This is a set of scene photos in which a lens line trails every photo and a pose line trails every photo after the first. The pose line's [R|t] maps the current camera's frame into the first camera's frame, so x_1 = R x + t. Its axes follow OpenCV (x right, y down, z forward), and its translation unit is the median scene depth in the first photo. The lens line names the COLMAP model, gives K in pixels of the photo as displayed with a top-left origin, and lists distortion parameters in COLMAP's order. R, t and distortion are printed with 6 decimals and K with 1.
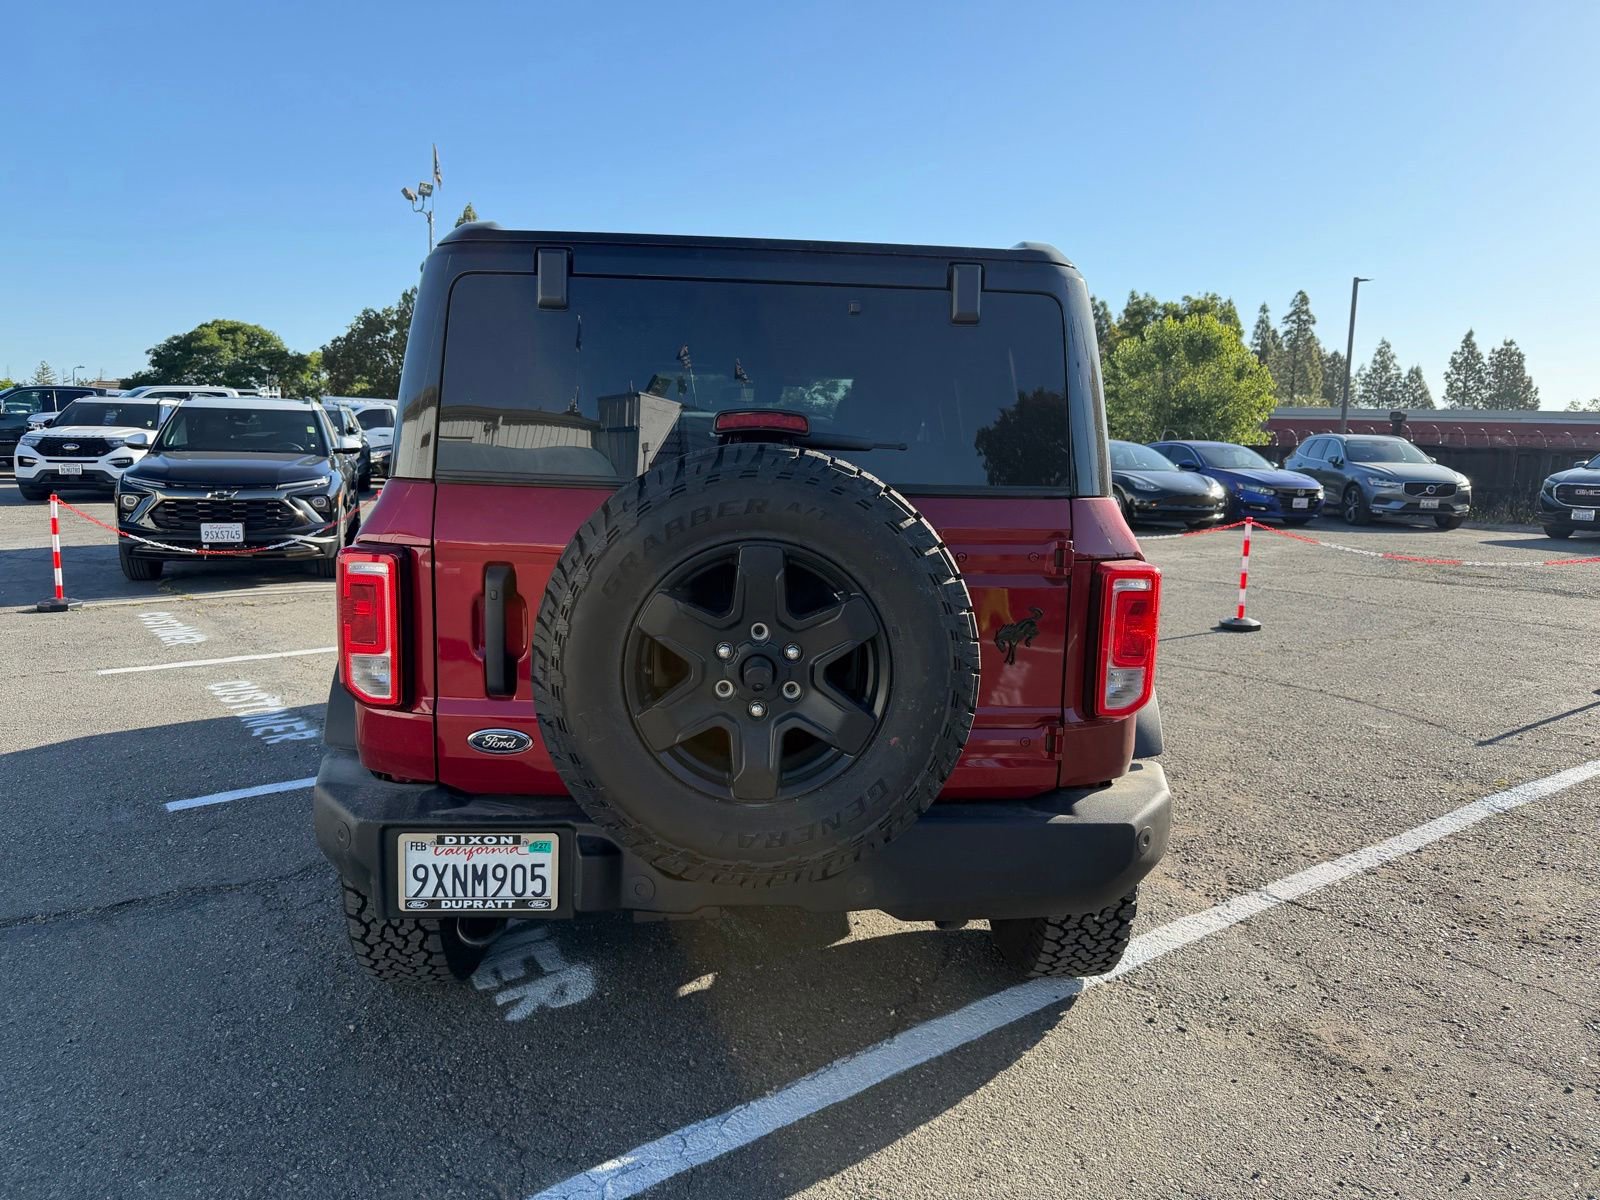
lens RADIAL K [[1093.3, 0, 800.0], [0, 1093.3, 600.0], [0, 0, 1]] dist [0.075936, -0.135320]
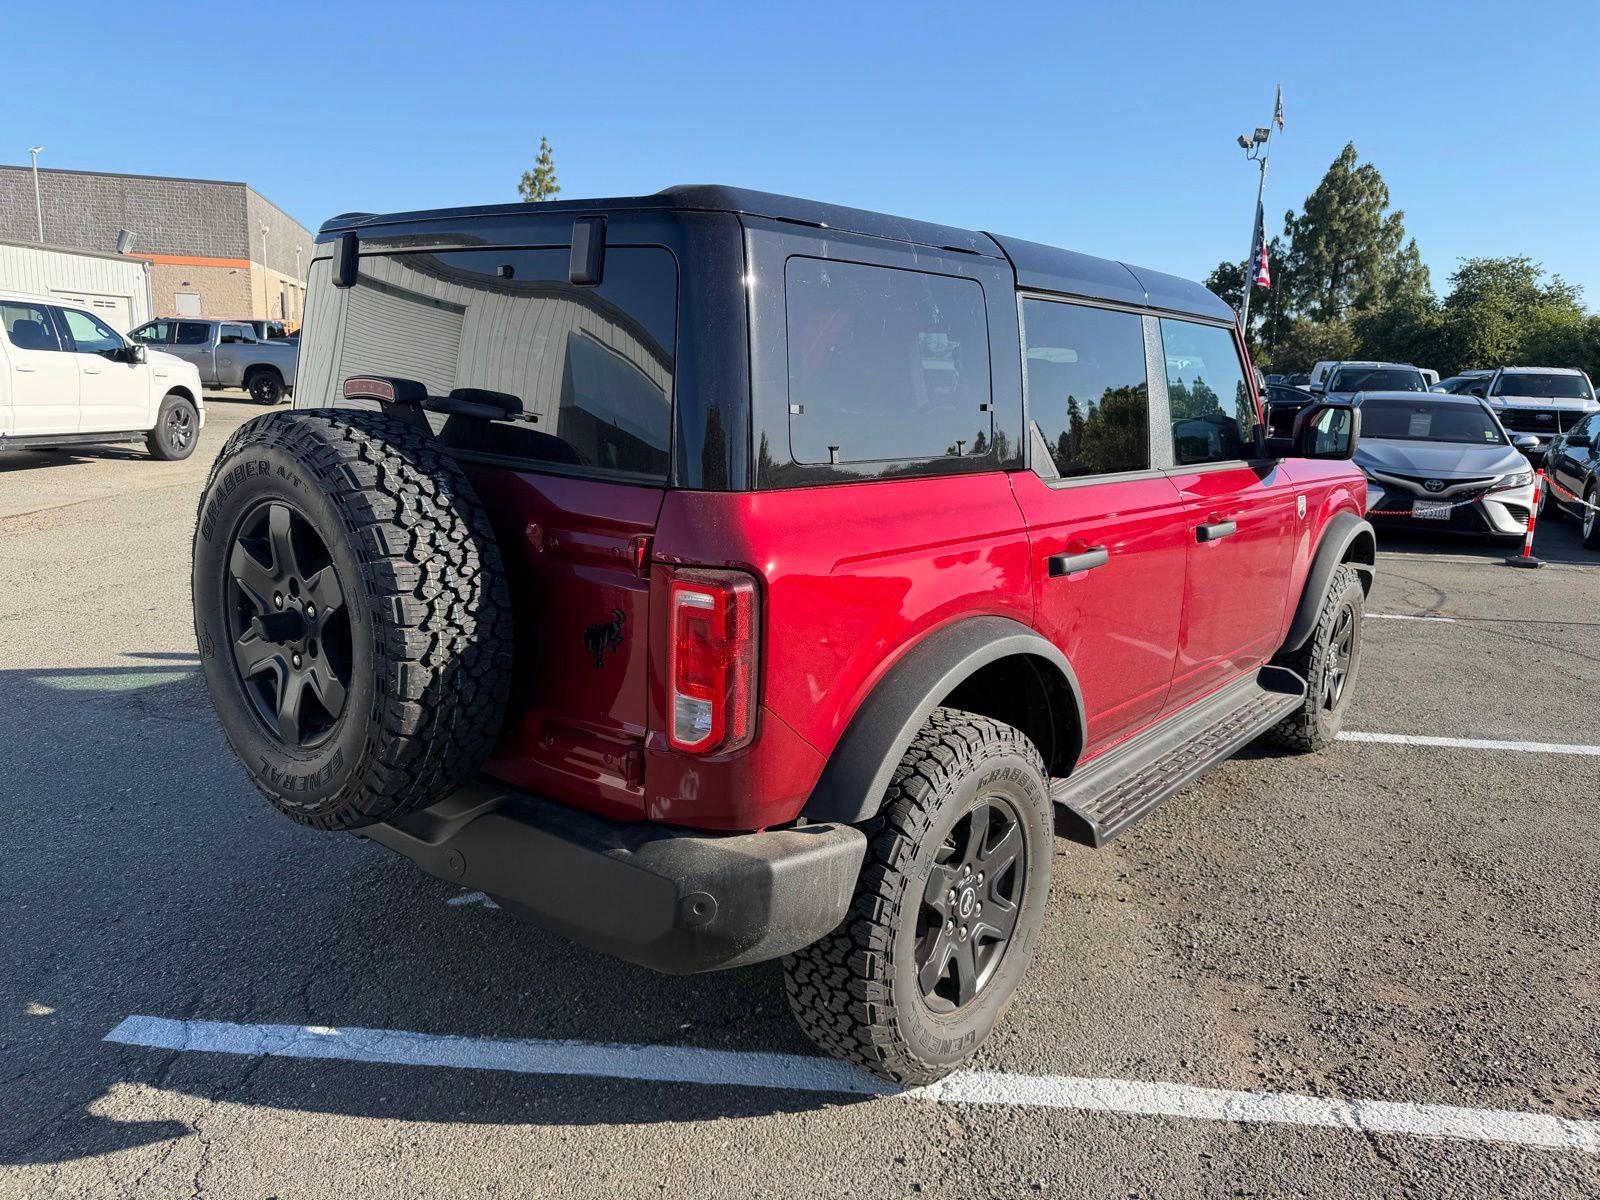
lens RADIAL K [[1103.5, 0, 800.0], [0, 1103.5, 600.0], [0, 0, 1]] dist [0.006028, -0.005367]
pose [[0.757957, 0.142439, -0.636563, 0.883494], [-0.117677, 0.989715, 0.081344, -0.088247], [0.641602, 0.013254, 0.766923, 0.427848]]
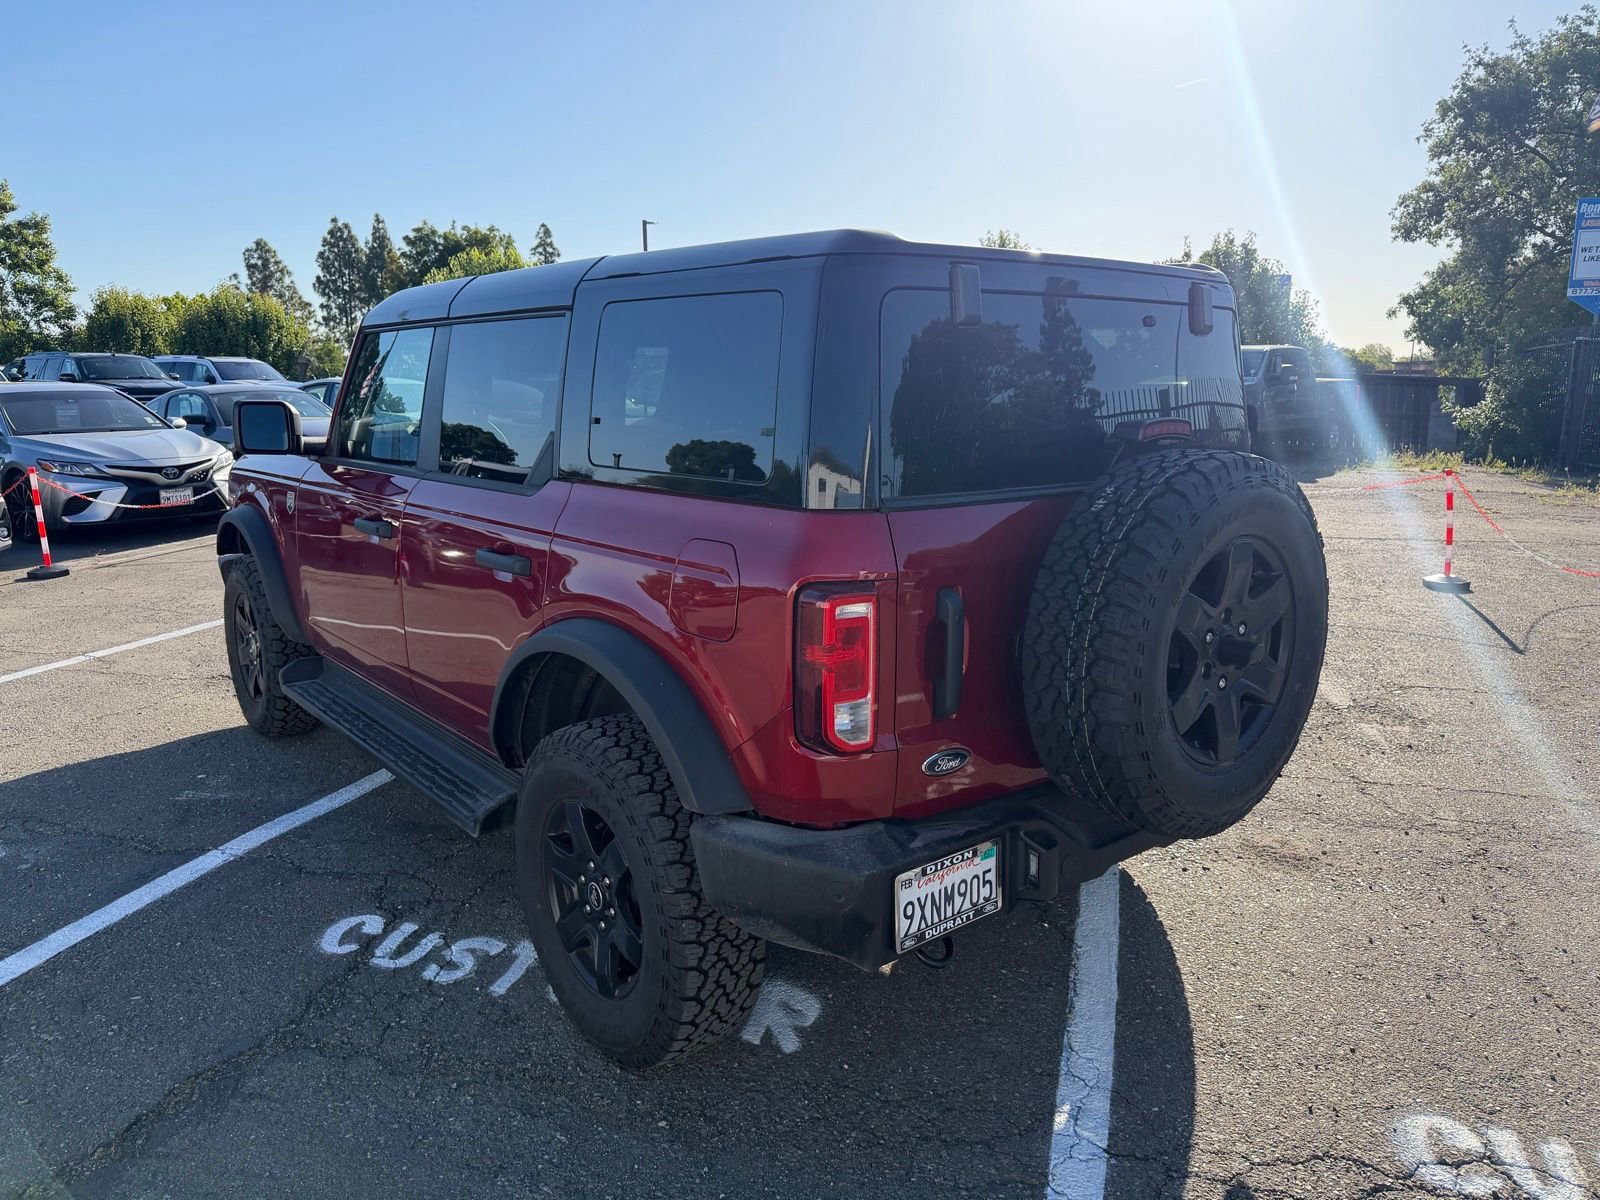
lens RADIAL K [[1103.5, 0, 800.0], [0, 1103.5, 600.0], [0, 0, 1]] dist [0.006028, -0.005367]
pose [[0.817347, -0.138048, 0.559362, -0.919662], [0.104440, 0.990286, 0.091788, -0.121171], [-0.566600, -0.016603, 0.823826, 0.256516]]
